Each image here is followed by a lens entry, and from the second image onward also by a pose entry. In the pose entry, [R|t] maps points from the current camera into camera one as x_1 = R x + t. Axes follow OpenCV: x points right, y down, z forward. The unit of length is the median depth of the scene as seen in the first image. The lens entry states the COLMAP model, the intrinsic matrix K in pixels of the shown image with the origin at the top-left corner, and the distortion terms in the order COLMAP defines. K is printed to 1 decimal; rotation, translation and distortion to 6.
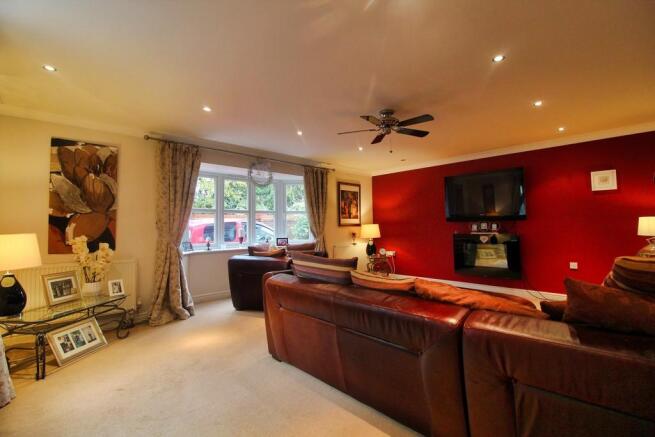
lens RADIAL K [[306.7, 0, 328.2], [0, 306.7, 216.0], [0, 0, 1]] dist [-0.005234, -0.001026]
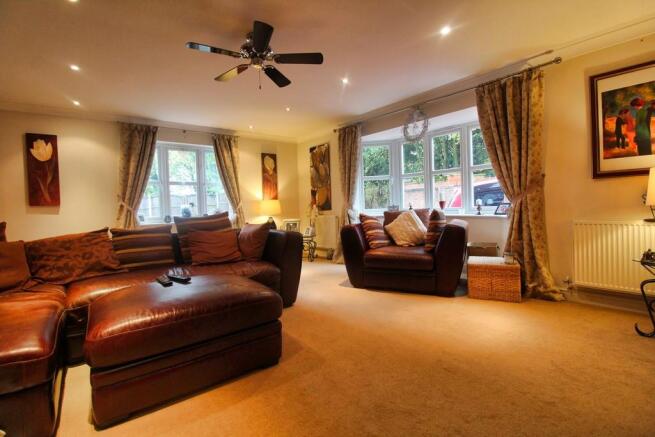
lens RADIAL K [[306.7, 0, 328.3], [0, 306.7, 215.8], [0, 0, 1]] dist [-0.005234, -0.001026]
pose [[-0.080140, 0.058587, -0.995060, 0.661088], [0.078900, 0.995512, 0.052259, 0.045374], [0.993656, -0.074322, -0.084403, 0.833003]]
